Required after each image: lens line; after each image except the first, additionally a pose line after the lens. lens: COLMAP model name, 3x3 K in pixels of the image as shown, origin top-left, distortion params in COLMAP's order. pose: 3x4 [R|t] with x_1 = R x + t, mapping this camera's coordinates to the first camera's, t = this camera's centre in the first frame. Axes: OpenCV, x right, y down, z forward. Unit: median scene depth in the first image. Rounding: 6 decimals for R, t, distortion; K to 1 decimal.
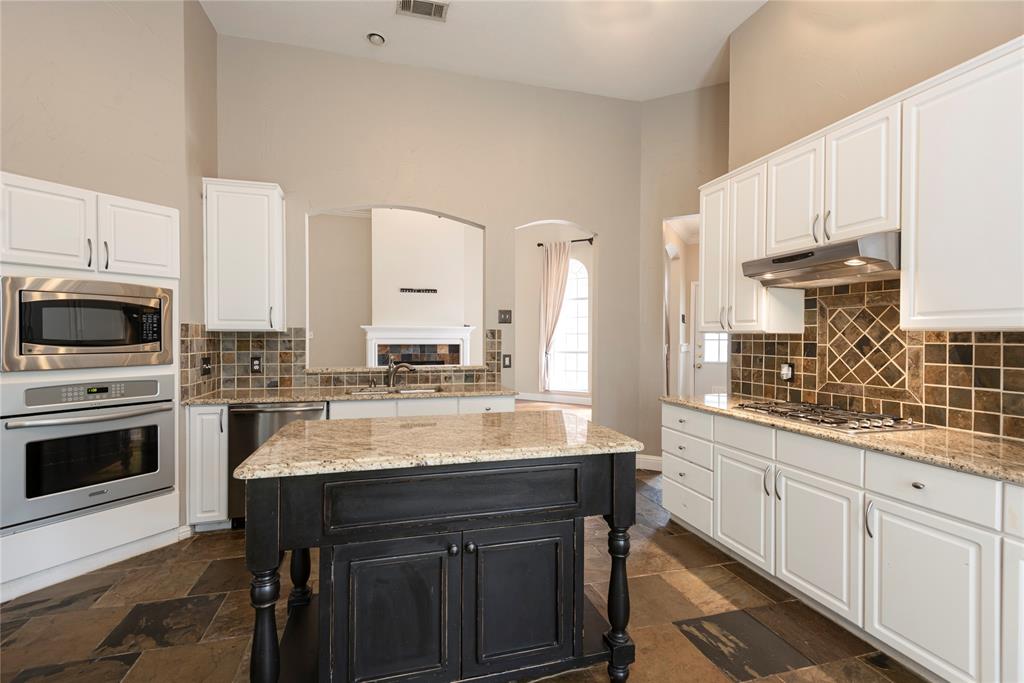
lens RADIAL K [[461.7, 0, 512.4], [0, 461.7, 338.5], [0, 0, 1]] dist [0.023323, -0.012847]
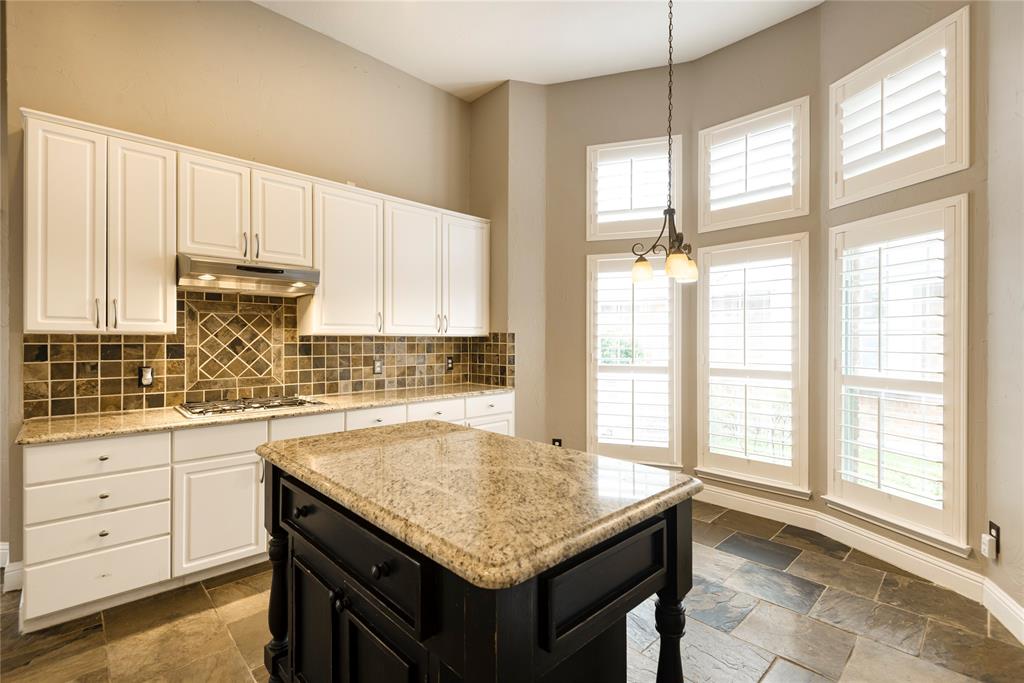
lens RADIAL K [[461.7, 0, 509.8], [0, 461.7, 339.8], [0, 0, 1]] dist [0.023323, -0.012847]
pose [[-0.468013, -0.004281, 0.883711, -0.511104], [0.000062, 0.999988, 0.004877, -0.004514], [-0.883722, 0.002337, -0.468007, 0.733150]]
